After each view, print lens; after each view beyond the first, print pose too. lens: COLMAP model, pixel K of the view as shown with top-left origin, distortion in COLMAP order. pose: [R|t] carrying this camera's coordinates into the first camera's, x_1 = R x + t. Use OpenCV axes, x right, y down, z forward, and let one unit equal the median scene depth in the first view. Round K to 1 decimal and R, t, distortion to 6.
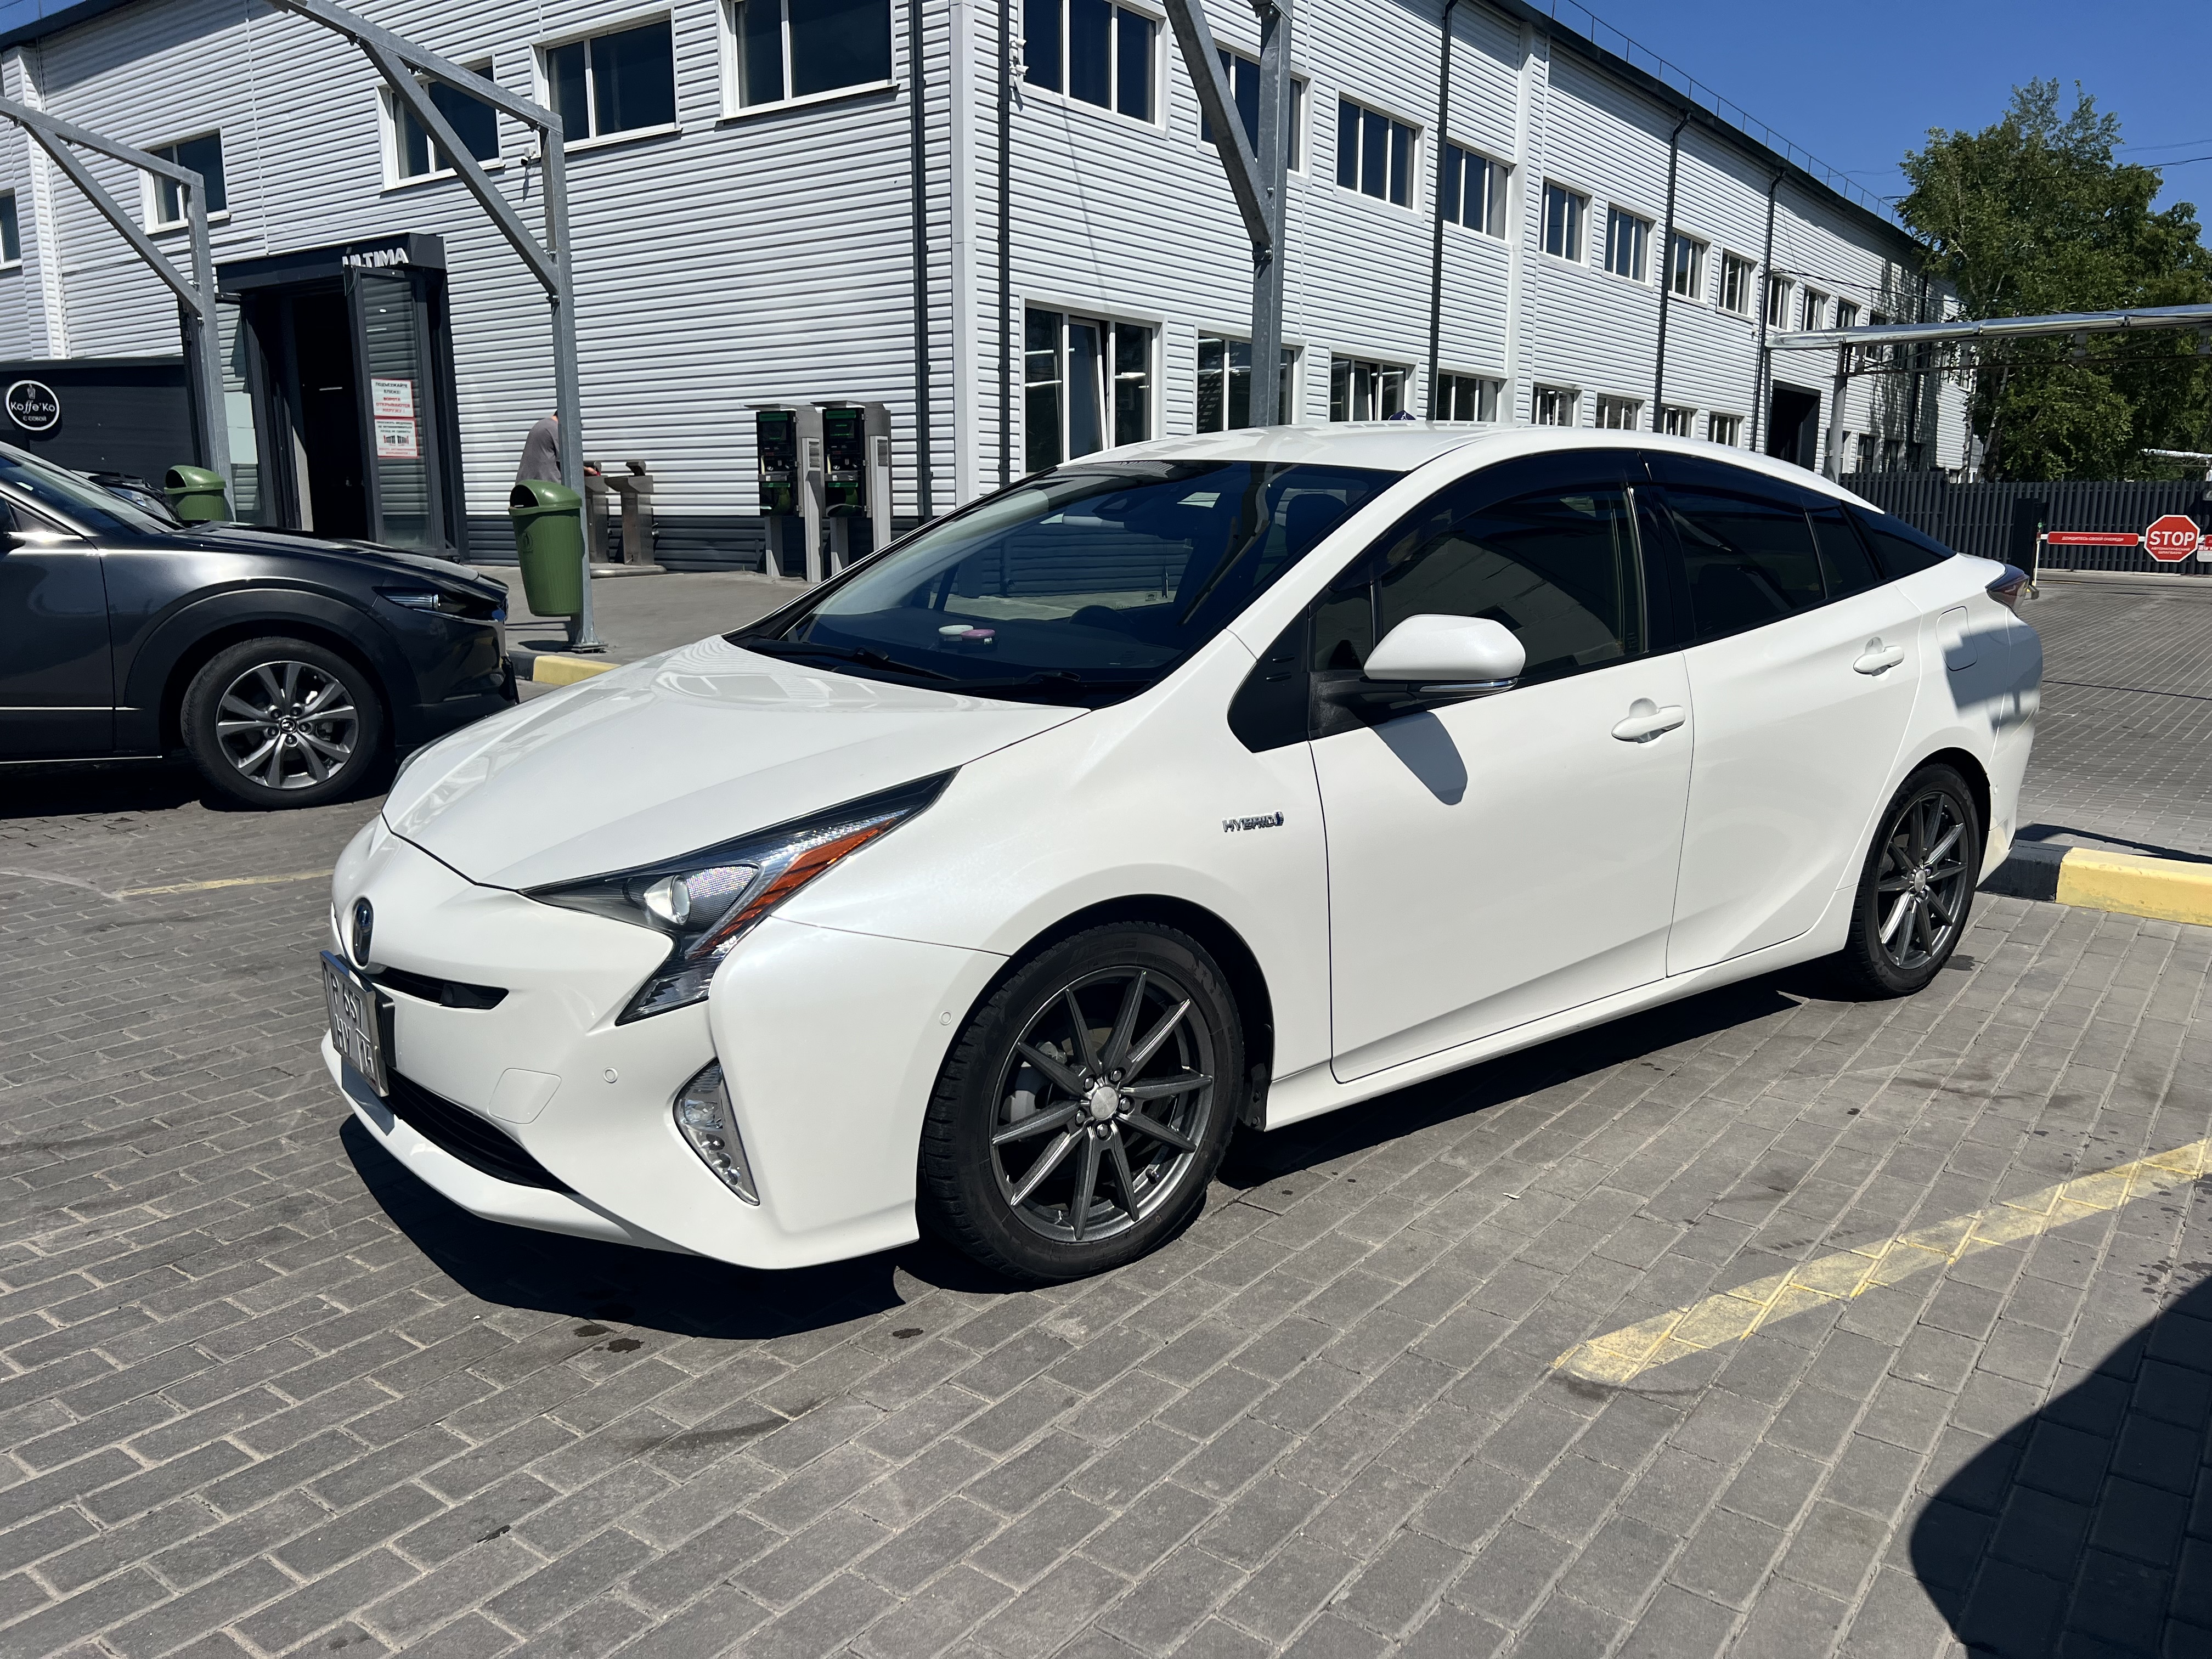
lens RADIAL K [[1660.5, 0, 1116.2], [0, 1660.5, 838.9], [0, 0, 1]] dist [0.038717, -0.041827]
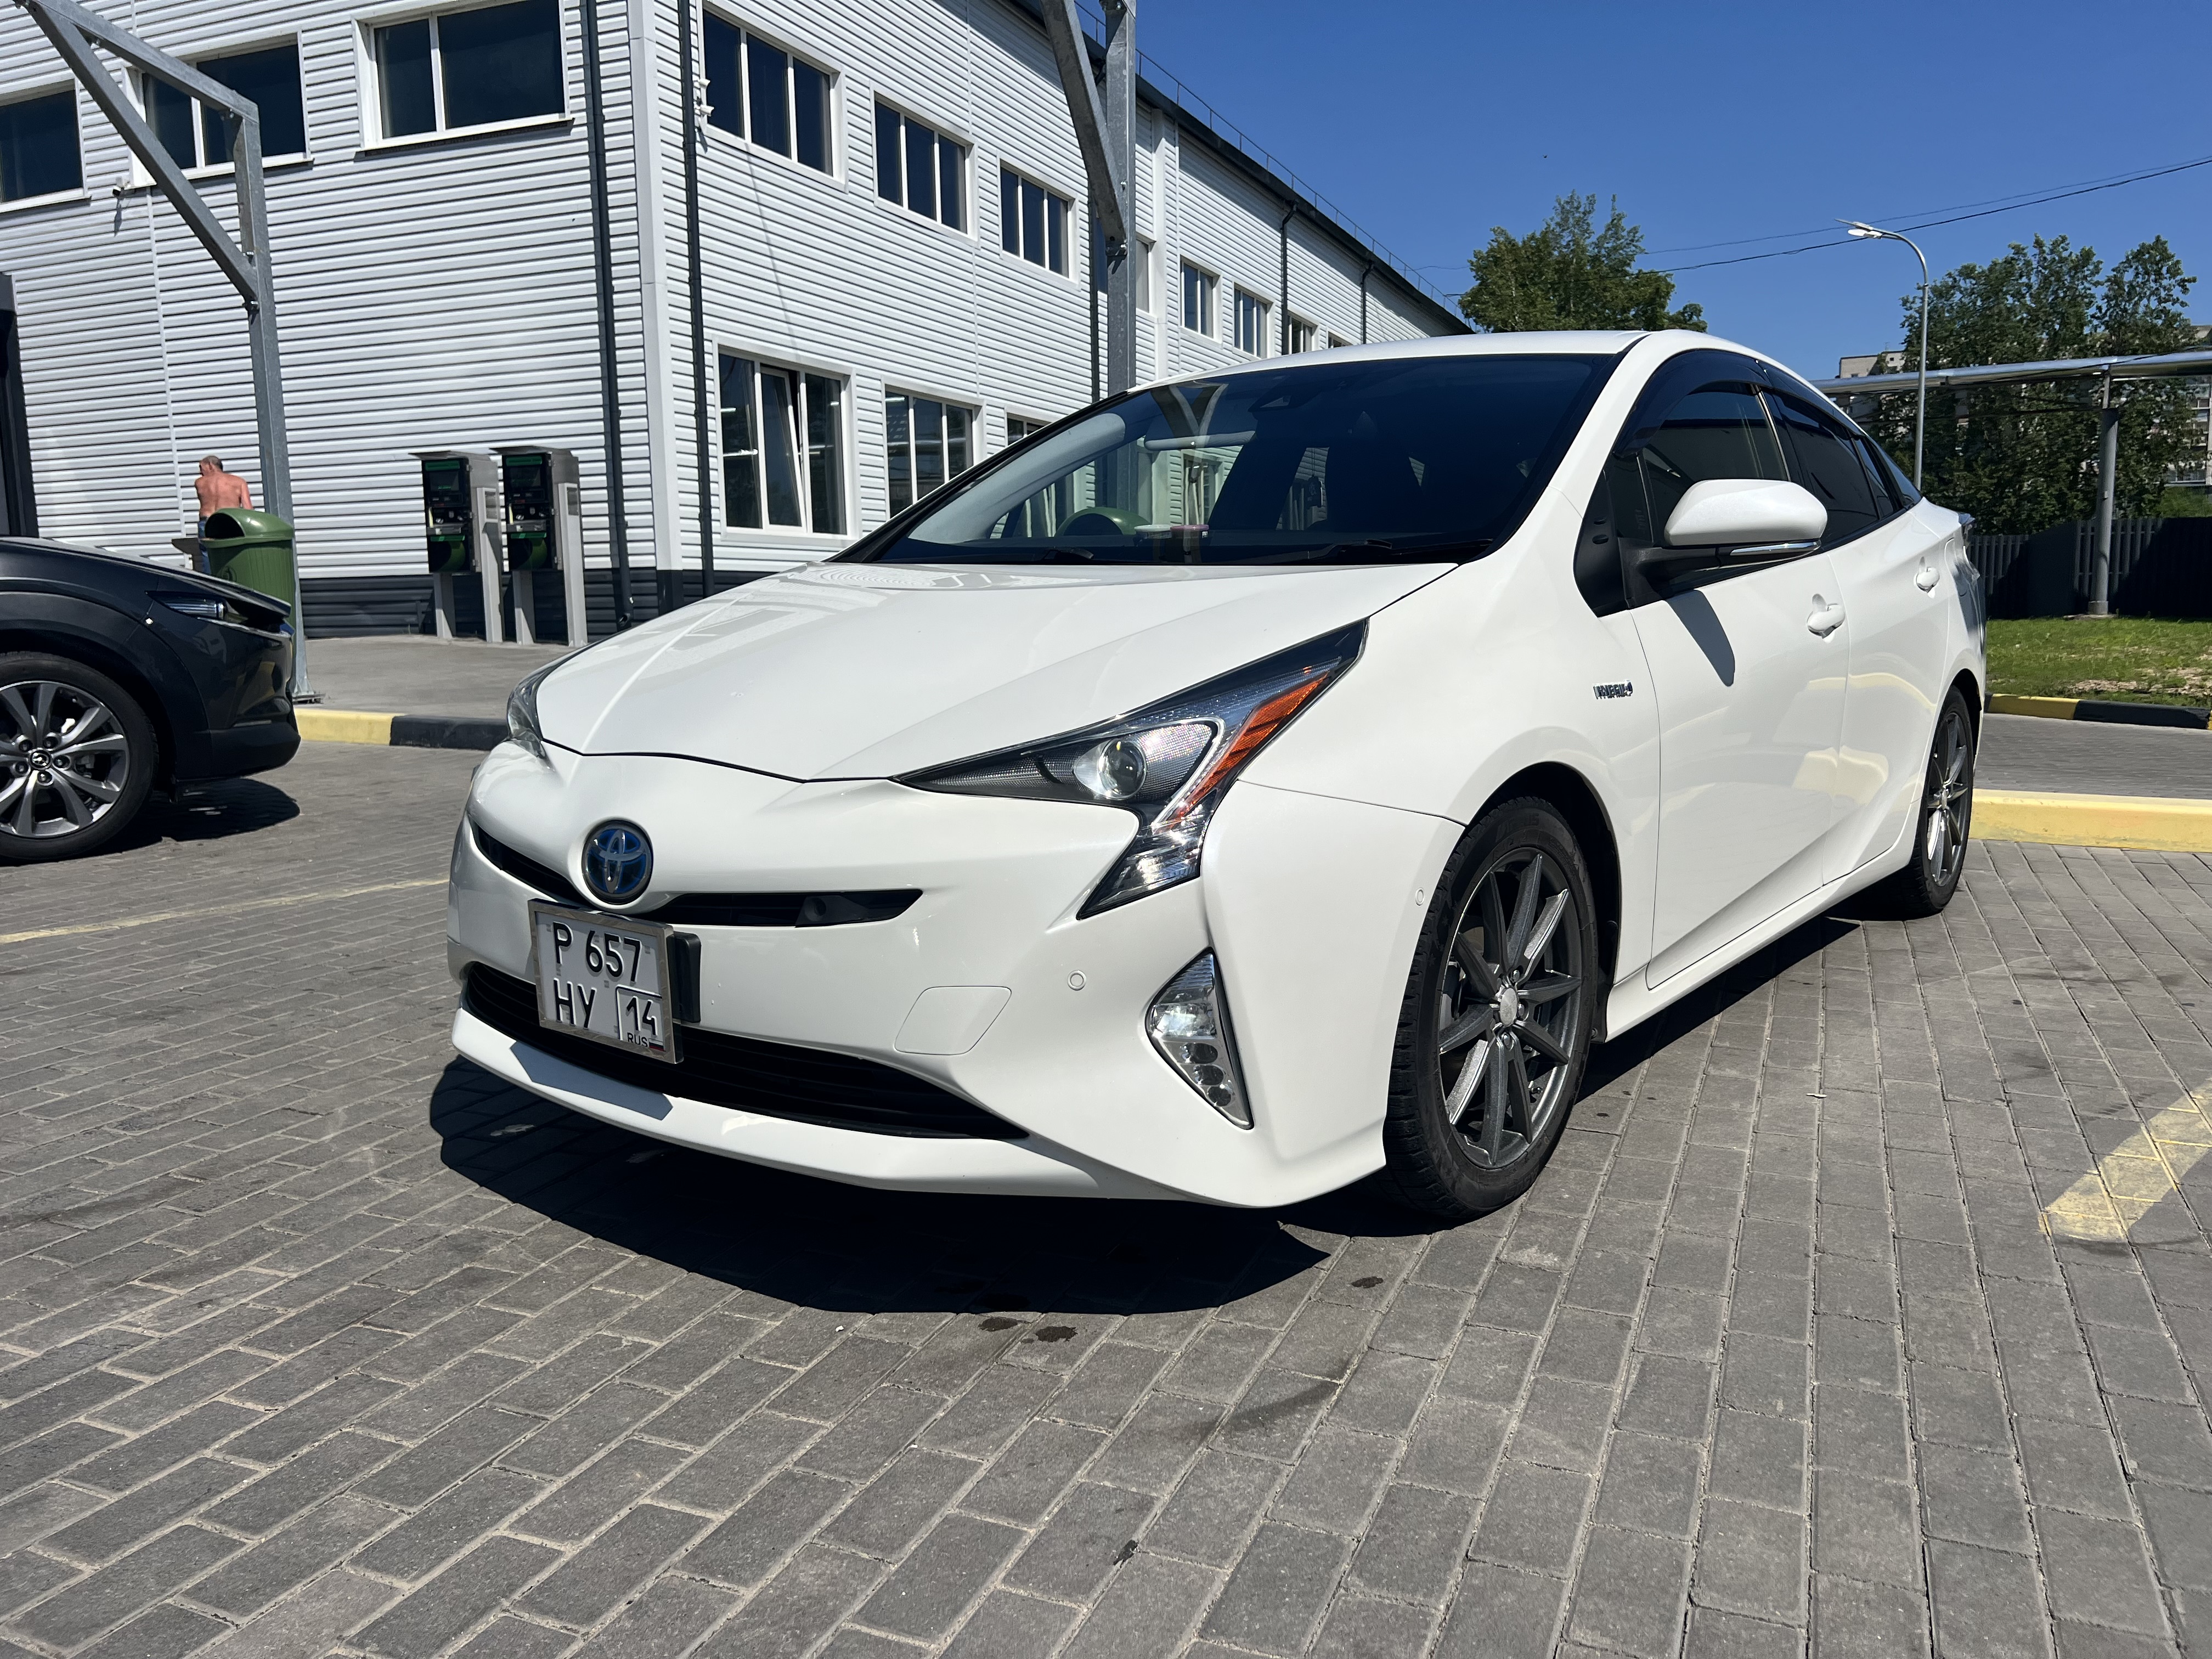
lens RADIAL K [[1660.5, 0, 1117.2], [0, 1660.5, 820.7], [0, 0, 1]] dist [0.038717, -0.041827]
pose [[0.970168, -0.051130, 0.236979, -0.343808], [0.065771, 0.996357, -0.054292, 0.079678], [-0.233340, 0.068259, 0.969996, 0.153833]]
